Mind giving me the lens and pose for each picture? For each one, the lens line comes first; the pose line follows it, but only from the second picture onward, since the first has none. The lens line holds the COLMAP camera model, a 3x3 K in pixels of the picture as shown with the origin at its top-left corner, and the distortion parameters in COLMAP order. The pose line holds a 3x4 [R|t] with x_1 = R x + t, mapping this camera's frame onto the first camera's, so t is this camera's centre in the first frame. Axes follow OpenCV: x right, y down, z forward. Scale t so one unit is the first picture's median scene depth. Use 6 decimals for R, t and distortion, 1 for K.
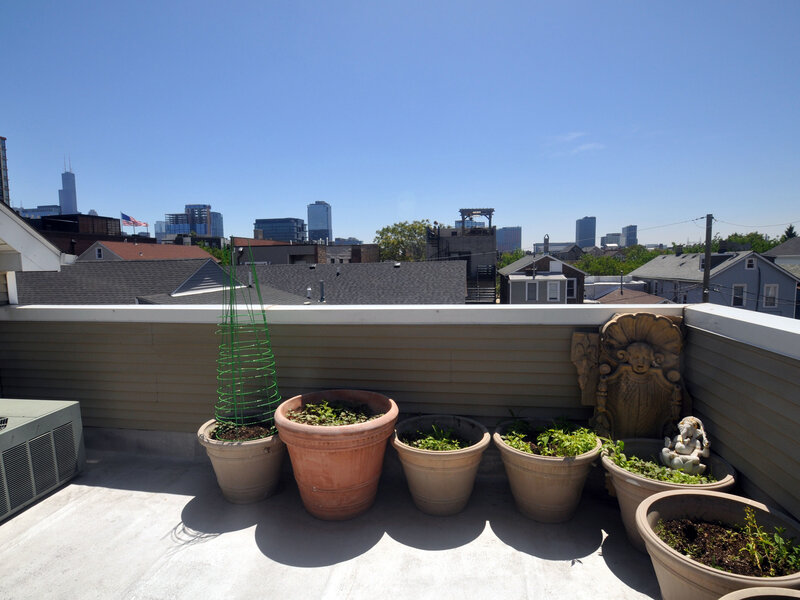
lens RADIAL K [[416.7, 0, 400.0], [0, 416.7, 300.0], [0, 0, 1]] dist [-0.000805, -0.000096]
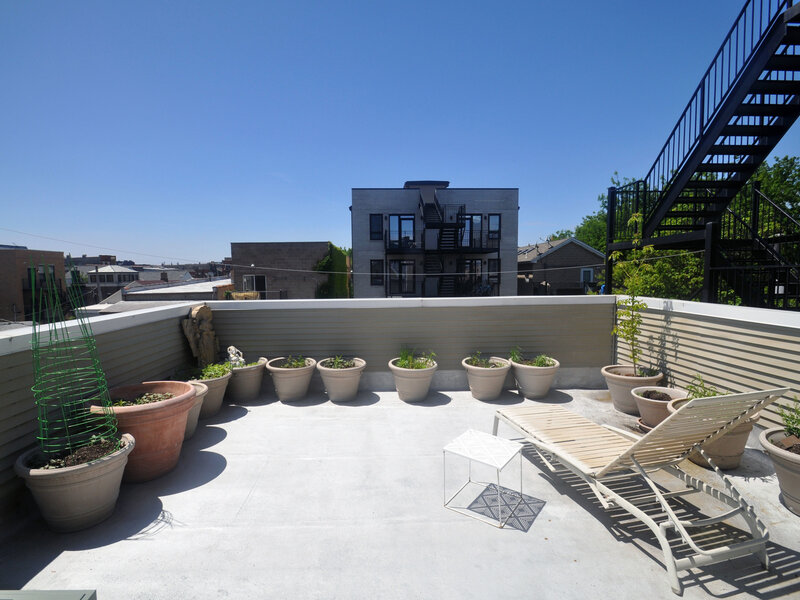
lens RADIAL K [[352.0, 0, 400.0], [0, 352.0, 300.0], [0, 0, 1]] dist [-0.000032, -0.000010]
pose [[-0.215274, -0.039645, 0.975749, -1.382535], [0.123138, 0.990098, 0.067395, 0.002589], [-0.968759, 0.134660, -0.208261, 0.445768]]
